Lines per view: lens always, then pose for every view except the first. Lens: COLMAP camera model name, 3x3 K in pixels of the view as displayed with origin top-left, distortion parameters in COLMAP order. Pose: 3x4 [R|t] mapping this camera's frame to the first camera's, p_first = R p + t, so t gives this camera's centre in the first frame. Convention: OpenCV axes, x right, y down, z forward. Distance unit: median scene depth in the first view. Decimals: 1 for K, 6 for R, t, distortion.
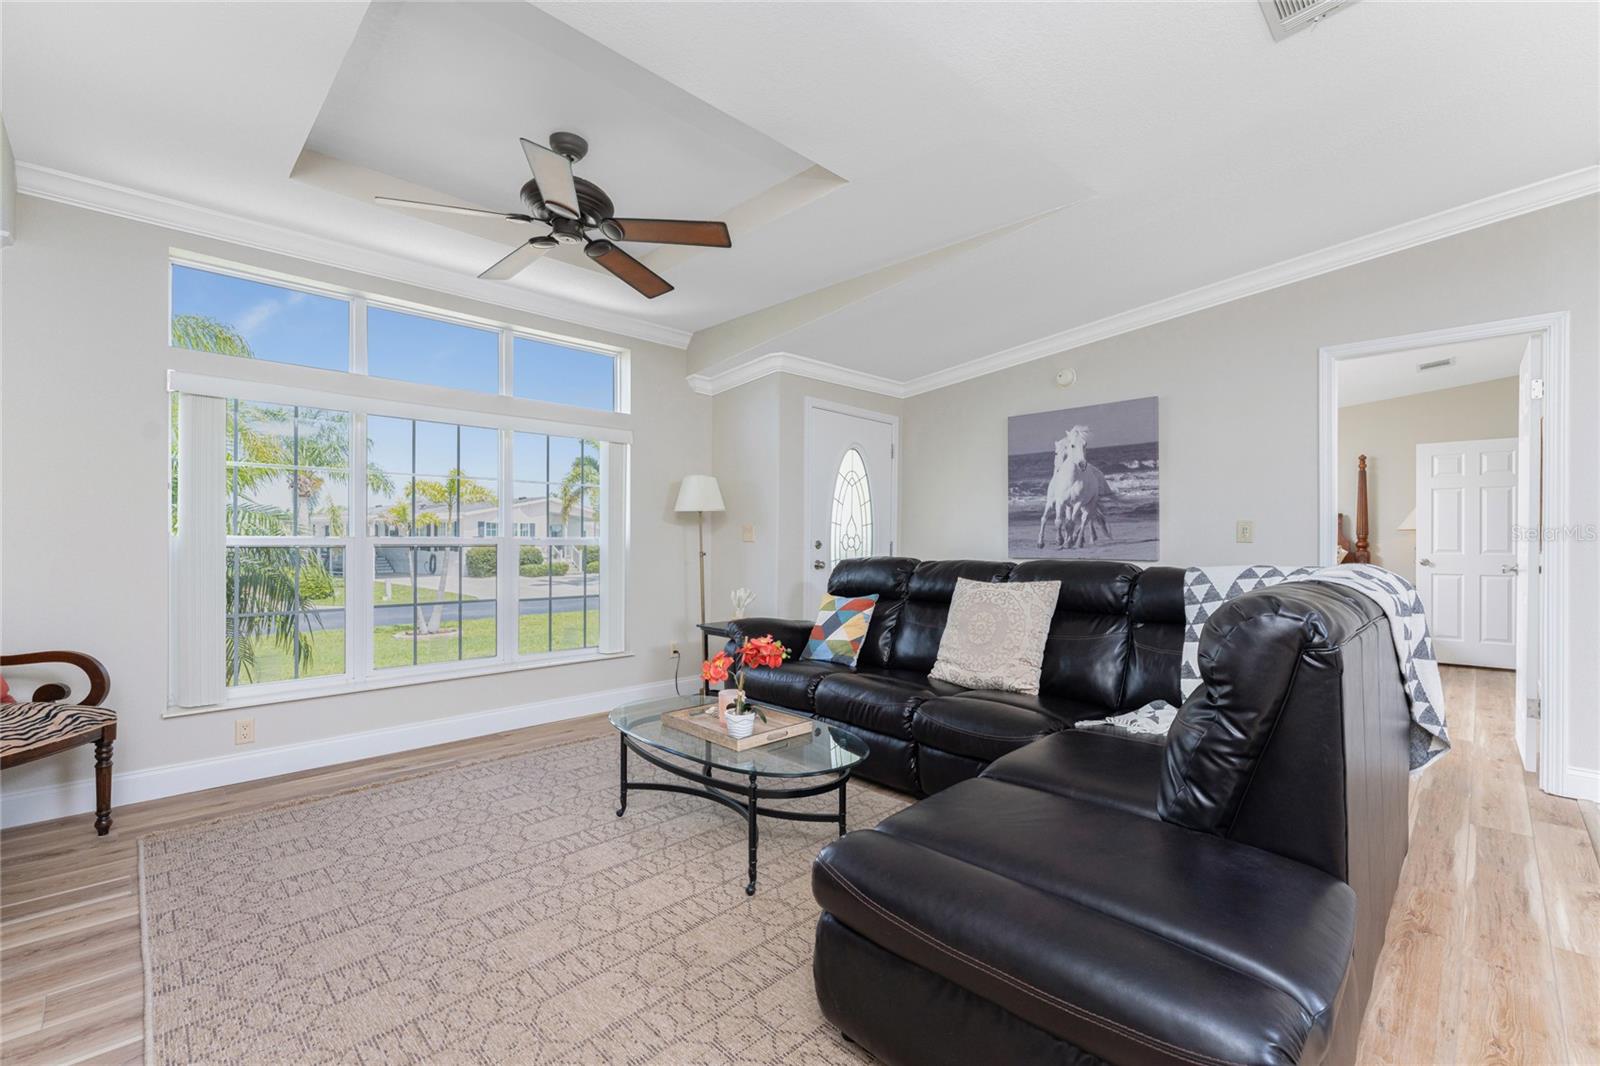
lens RADIAL K [[692.5, 0, 814.2], [0, 692.5, 528.8], [0, 0, 1]] dist [-0.002551, -0.002706]
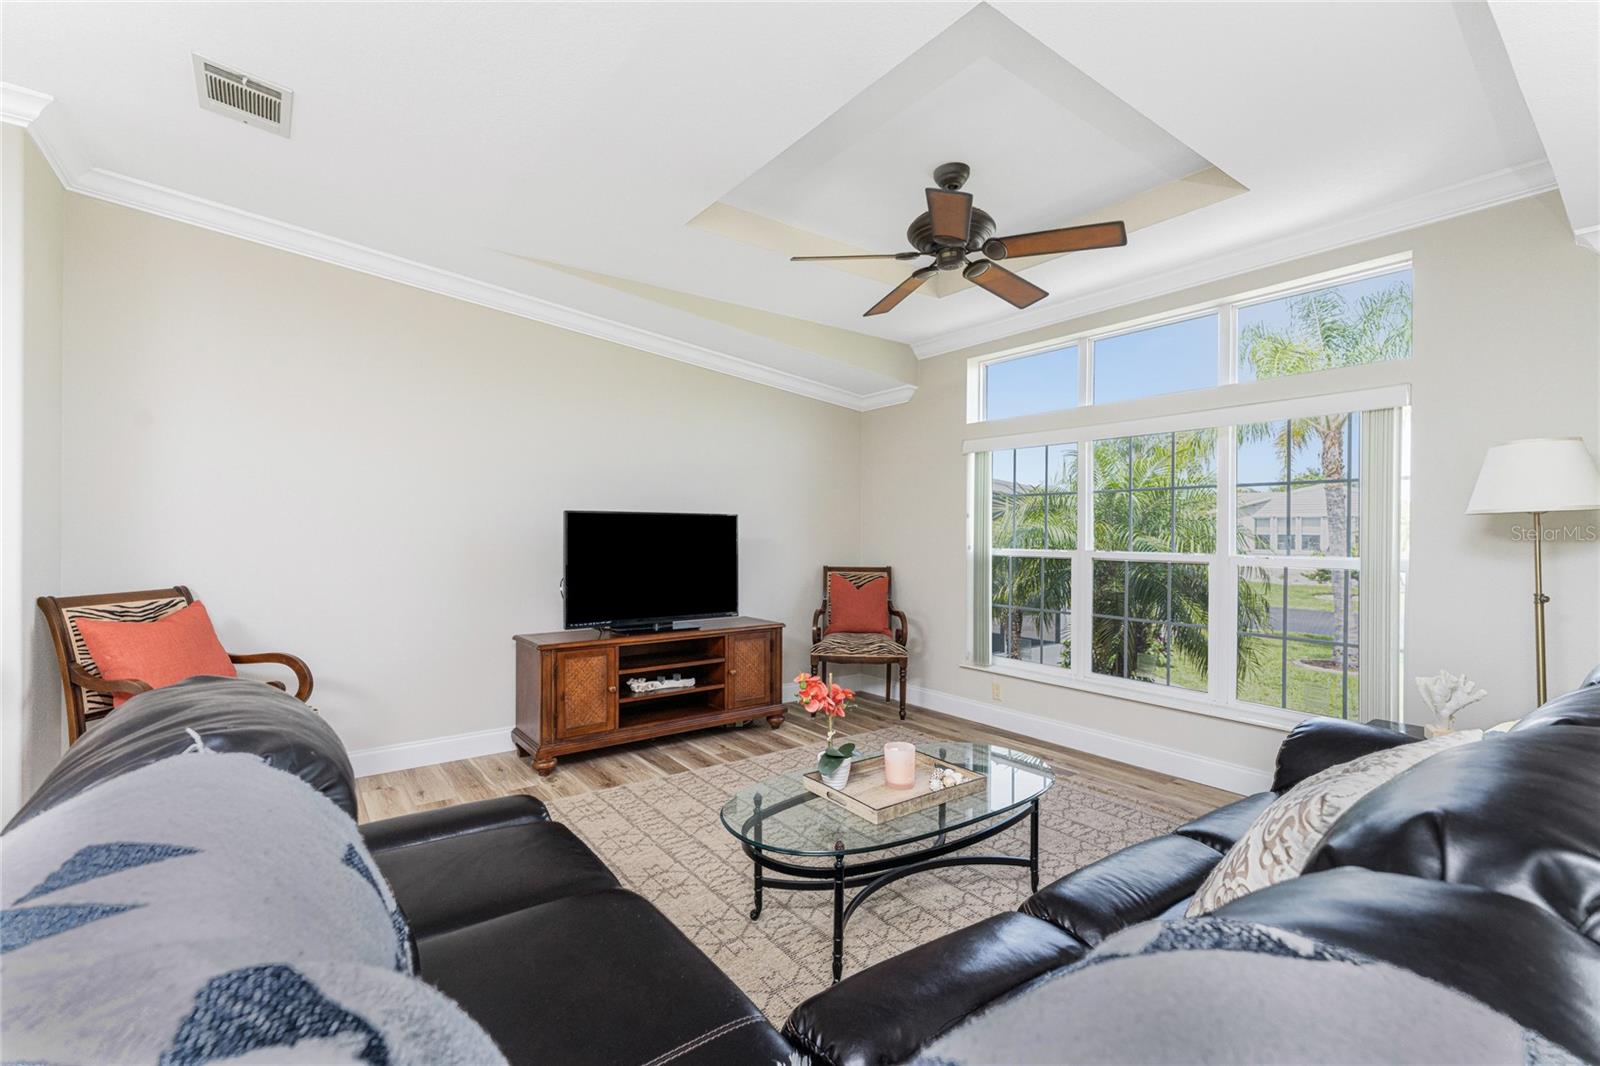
lens RADIAL K [[692.5, 0, 816.5], [0, 692.5, 534.0], [0, 0, 1]] dist [-0.002551, -0.002706]
pose [[-0.153358, -0.008088, -0.988138, 0.553267], [0.005390, 0.999945, -0.009021, -0.009653], [0.988156, -0.006709, -0.153306, 0.786767]]
